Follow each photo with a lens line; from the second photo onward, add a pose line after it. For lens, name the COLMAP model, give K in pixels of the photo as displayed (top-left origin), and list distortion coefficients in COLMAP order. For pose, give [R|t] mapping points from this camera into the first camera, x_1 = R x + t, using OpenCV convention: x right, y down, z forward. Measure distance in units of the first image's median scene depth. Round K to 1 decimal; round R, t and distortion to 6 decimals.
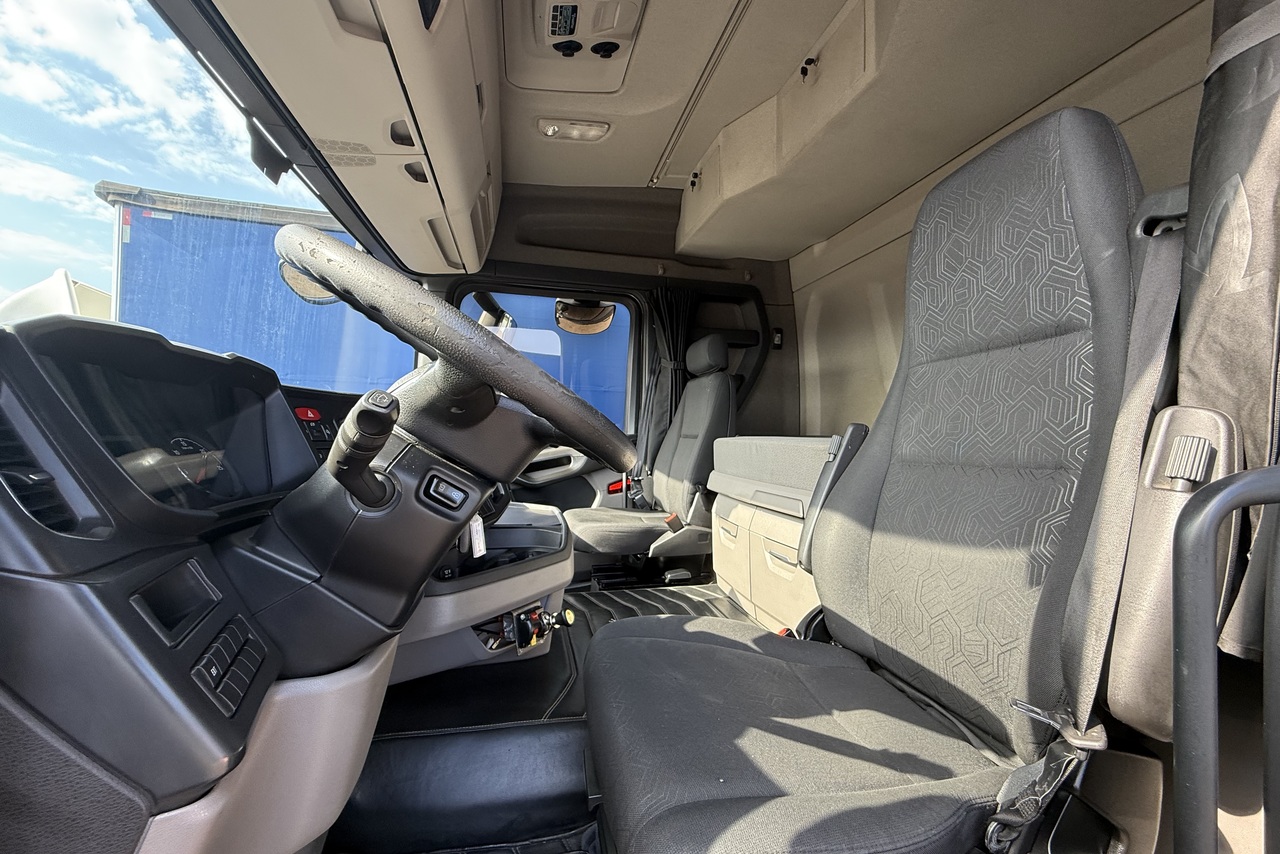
lens RADIAL K [[508.1, 0, 629.9], [0, 508.1, 422.0], [0, 0, 1]] dist [0.013260, 0.000095]
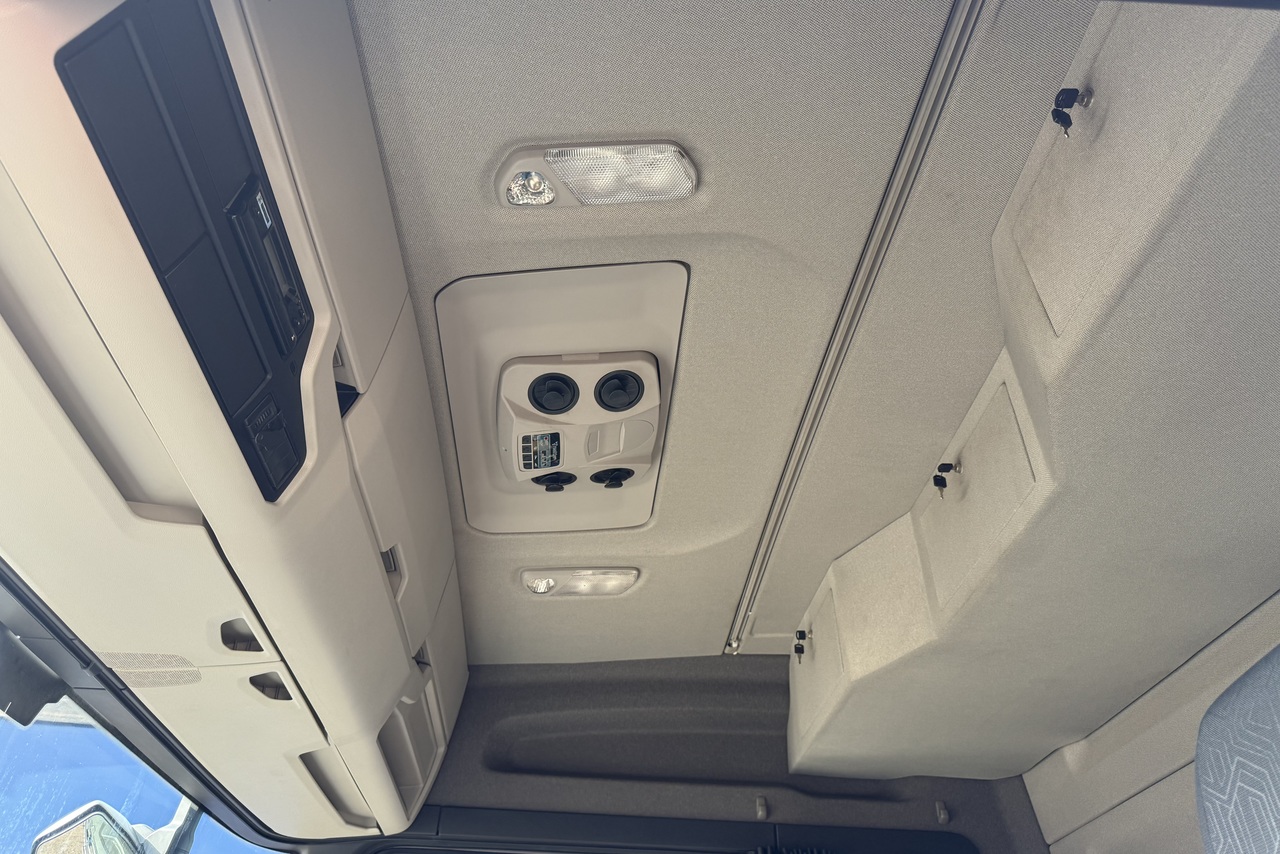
lens RADIAL K [[900.3, 0, 640.8], [0, 900.3, 419.5], [0, 0, 1]] dist [0.035276, -0.041522]
pose [[0.990618, -0.083212, -0.108404, 0.100396], [0.000721, 0.796417, -0.604748, -0.088392], [0.136657, 0.598996, 0.789005, 0.060133]]
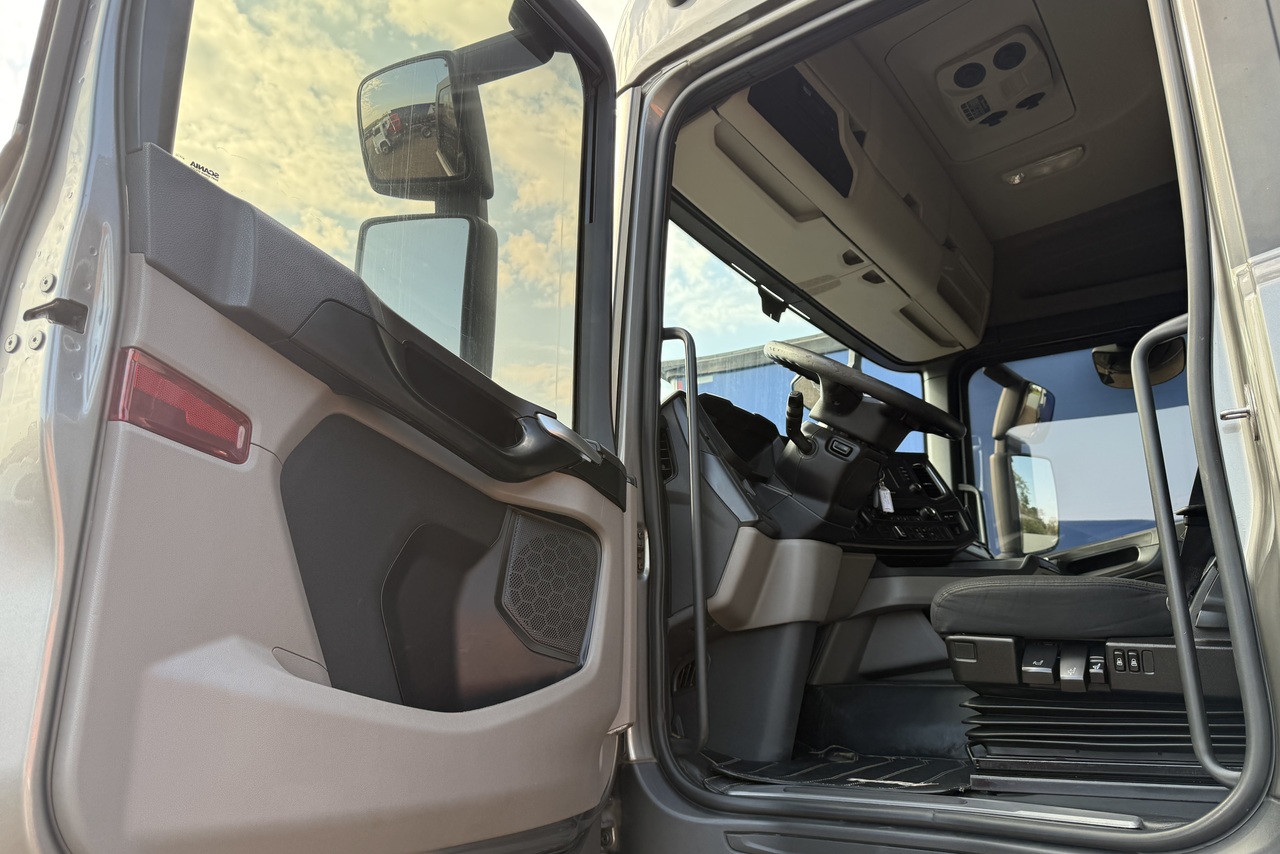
lens RADIAL K [[900.3, 0, 635.4], [0, 900.3, 420.9], [0, 0, 1]] dist [0.035276, -0.041522]
pose [[0.682115, -0.207844, -0.701085, 0.470687], [0.035626, 0.967062, -0.252034, 0.264658], [0.730377, 0.146939, 0.667052, -0.582260]]
